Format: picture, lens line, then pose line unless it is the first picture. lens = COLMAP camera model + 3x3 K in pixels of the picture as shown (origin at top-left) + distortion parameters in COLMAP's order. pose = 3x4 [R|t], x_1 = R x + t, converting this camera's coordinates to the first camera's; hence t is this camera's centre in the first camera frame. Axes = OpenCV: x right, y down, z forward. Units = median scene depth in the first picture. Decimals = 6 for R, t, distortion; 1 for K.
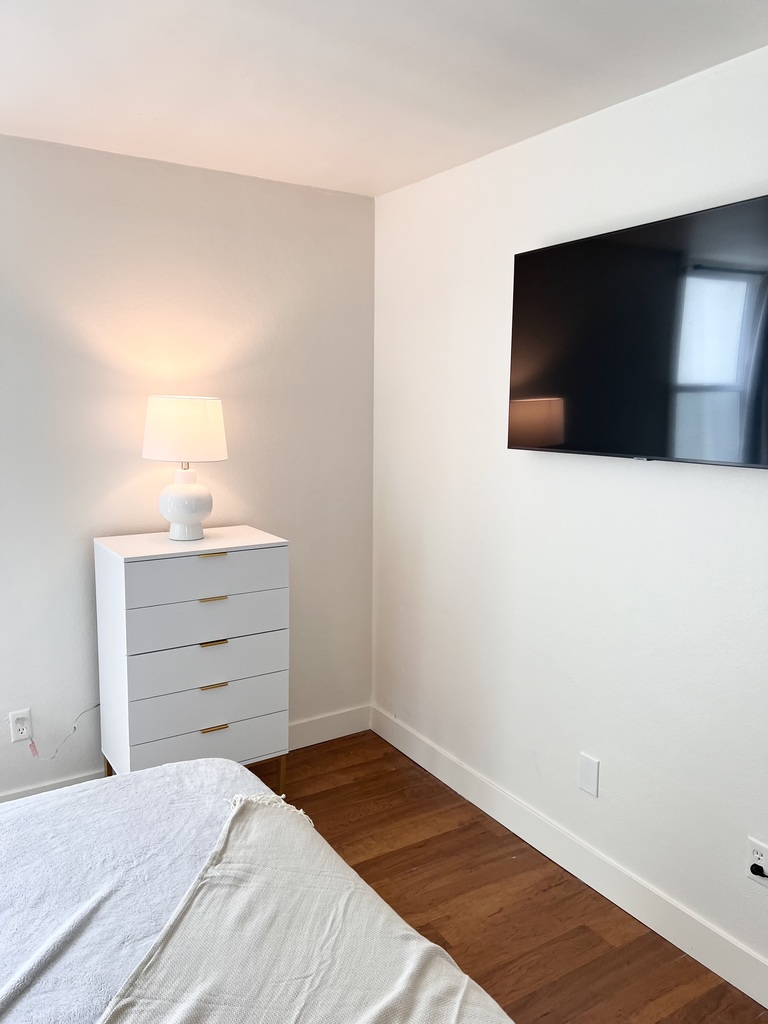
lens RADIAL K [[772.5, 0, 385.1], [0, 772.5, 515.6], [0, 0, 1]] dist [0.064296, -0.074922]
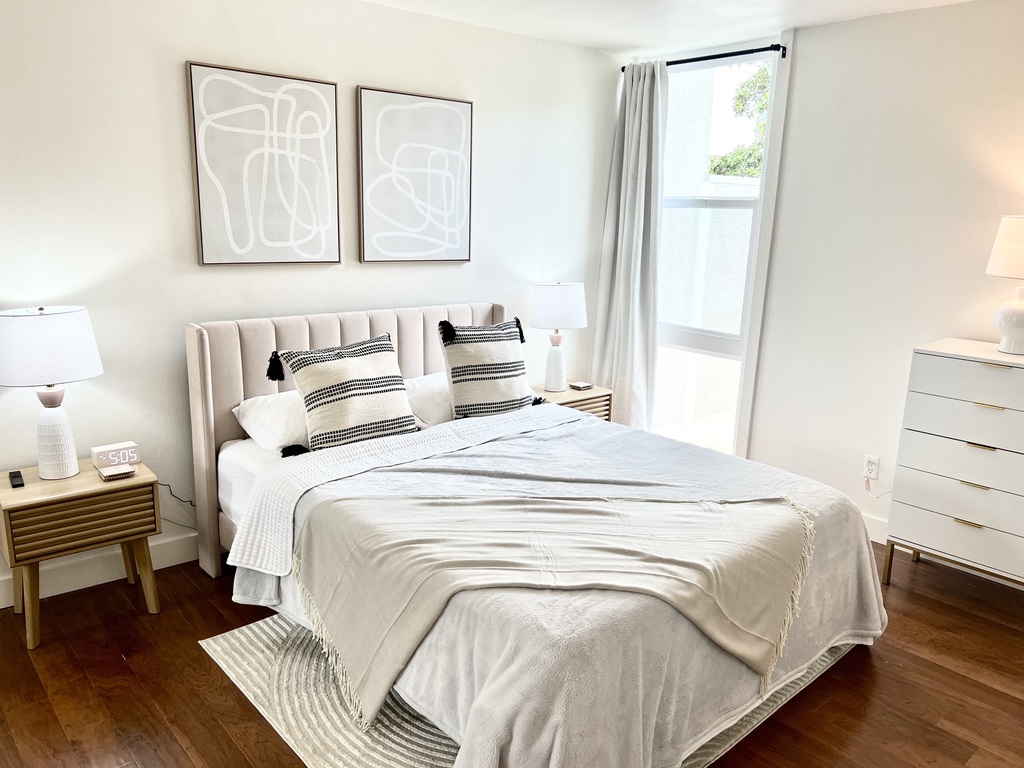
lens RADIAL K [[772.5, 0, 512.8], [0, 772.5, 383.8], [0, 0, 1]] dist [0.064296, -0.074922]
pose [[0.151147, 0.213415, -0.965199, 0.713817], [-0.174023, 0.966911, 0.186543, -0.009387], [0.973073, 0.139771, 0.183285, 0.153517]]
